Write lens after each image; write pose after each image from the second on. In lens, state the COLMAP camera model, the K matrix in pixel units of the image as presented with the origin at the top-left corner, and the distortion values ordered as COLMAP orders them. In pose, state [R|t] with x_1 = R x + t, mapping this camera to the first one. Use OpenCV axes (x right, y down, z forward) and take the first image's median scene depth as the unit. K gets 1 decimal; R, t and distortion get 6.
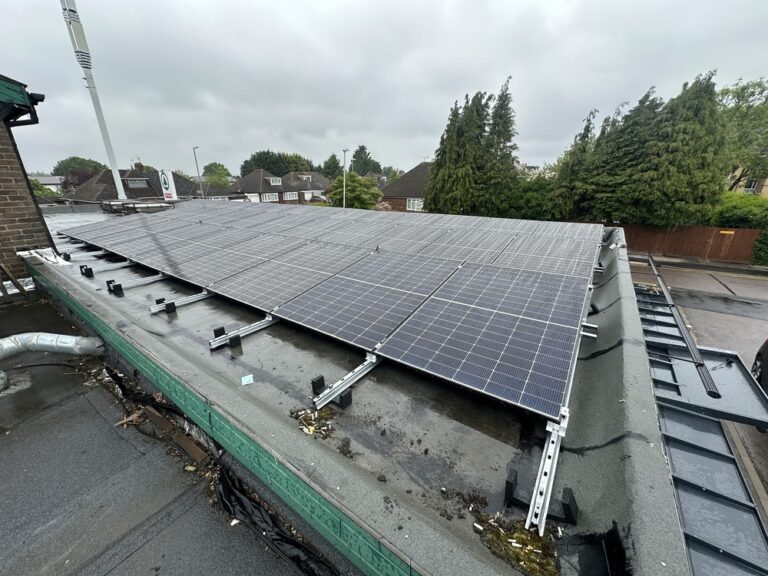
lens RADIAL K [[308.5, 0, 384.0], [0, 308.5, 288.0], [0, 0, 1]] dist [-0.000146, 0.000039]
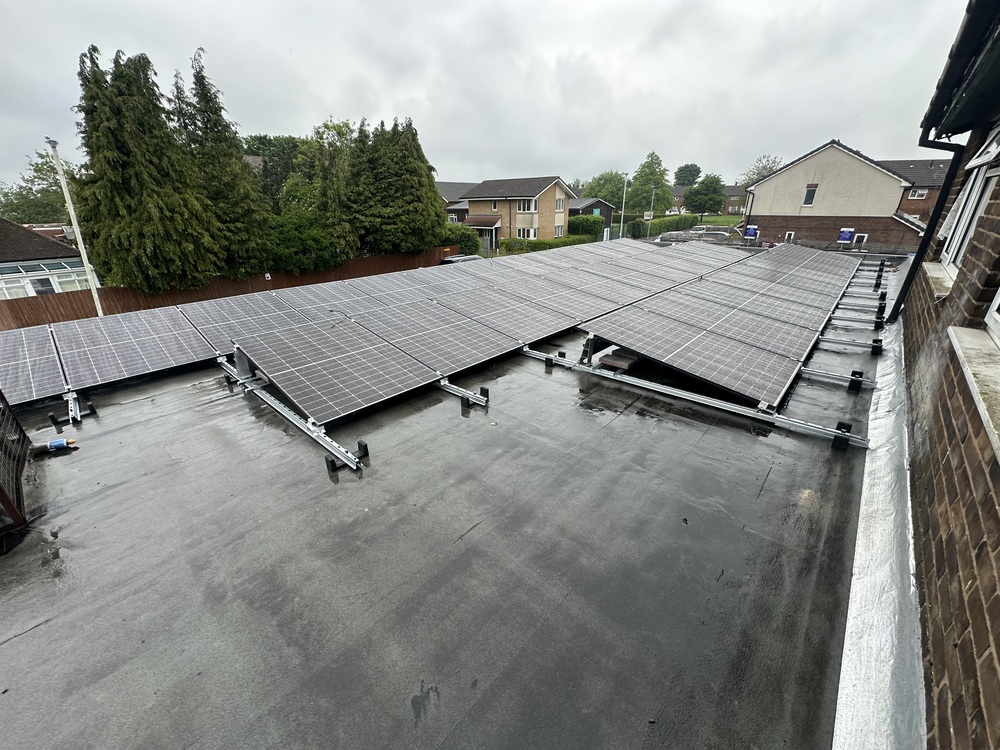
lens RADIAL K [[401.7, 0, 500.0], [0, 401.7, 375.0], [0, 0, 1]] dist [-0.000146, 0.000039]
pose [[0.126609, -0.385712, 0.913891, -0.600729], [0.345816, 0.880668, 0.323782, -0.176099], [-0.929721, 0.275045, 0.244886, 0.482200]]
